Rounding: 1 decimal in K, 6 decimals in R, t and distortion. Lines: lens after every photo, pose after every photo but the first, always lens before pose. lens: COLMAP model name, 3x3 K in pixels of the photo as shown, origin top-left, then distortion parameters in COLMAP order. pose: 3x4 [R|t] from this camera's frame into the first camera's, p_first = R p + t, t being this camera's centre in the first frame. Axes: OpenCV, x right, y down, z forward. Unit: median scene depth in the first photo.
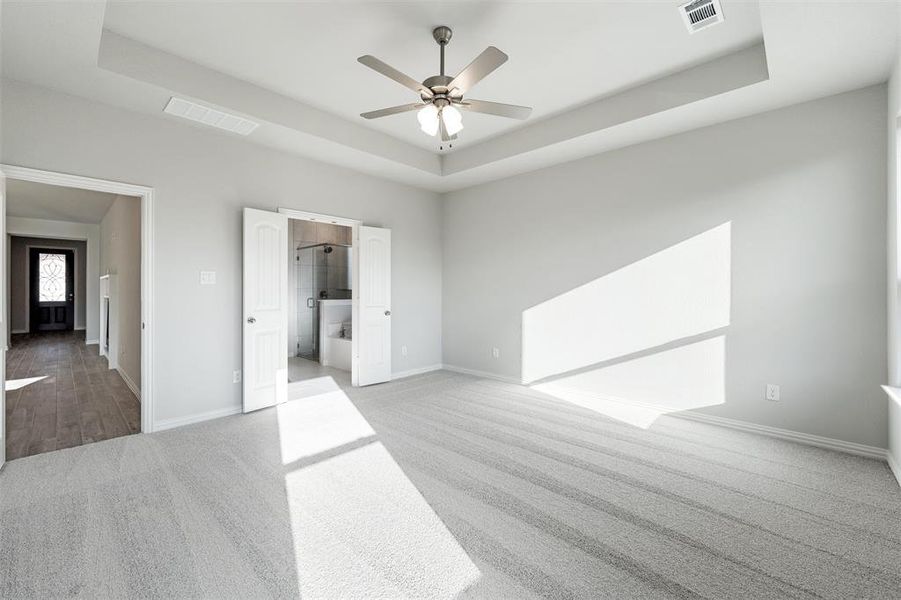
lens RADIAL K [[369.3, 0, 444.3], [0, 369.3, 287.9], [0, 0, 1]] dist [0.001463, -0.000012]
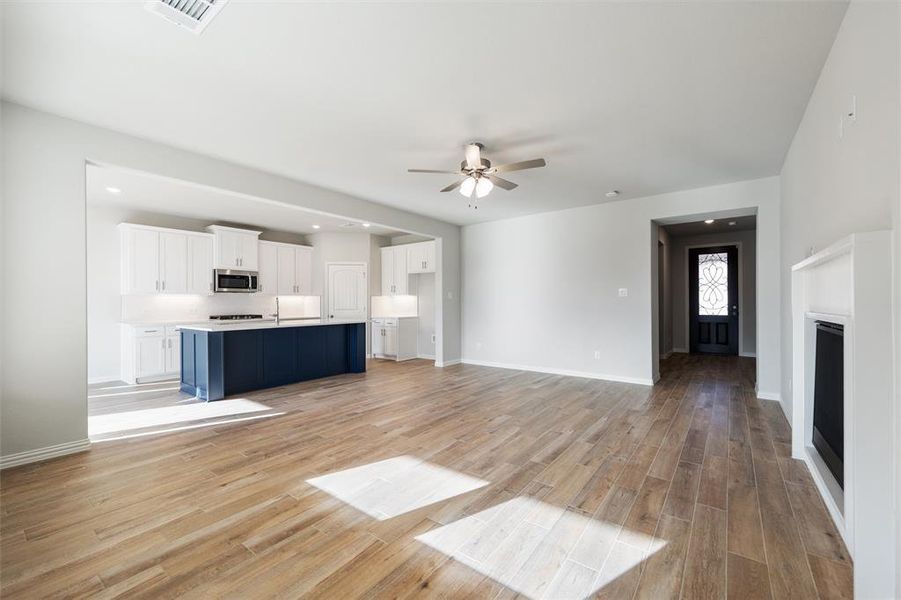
lens RADIAL K [[365.9, 0, 447.1], [0, 365.9, 303.5], [0, 0, 1]] dist [-0.000600, -0.000095]
pose [[0.109478, 0.000319, -0.993989, -0.372008], [0.008884, 0.999960, 0.001299, 0.005621], [0.993950, -0.008973, 0.109470, 0.375182]]
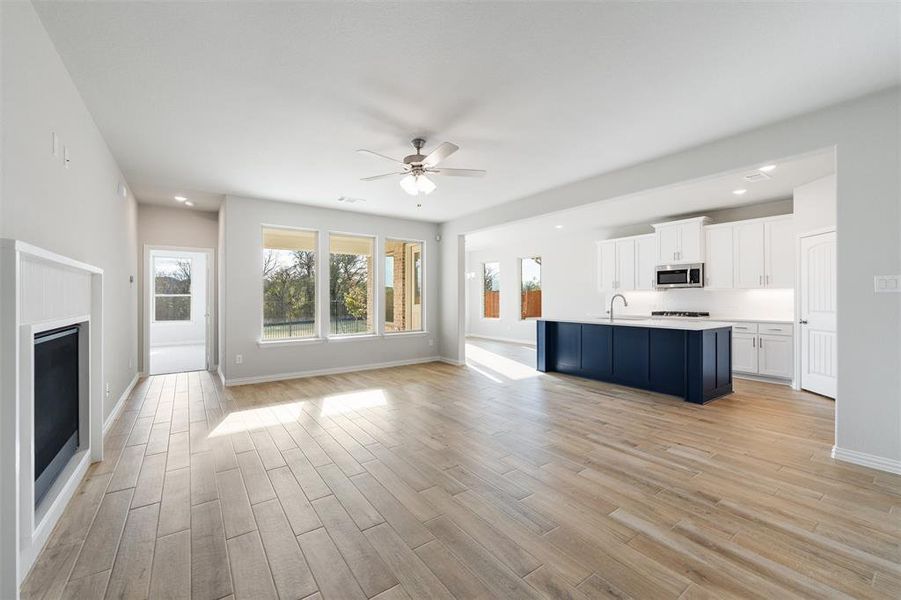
lens RADIAL K [[364.7, 0, 443.8], [0, 364.7, 296.6], [0, 0, 1]] dist [-0.001290, -0.000471]
pose [[-0.981502, 0.001357, 0.191445, -0.770200], [0.000057, 0.999977, -0.006796, 0.002391], [-0.191450, -0.006660, -0.981480, 0.739750]]
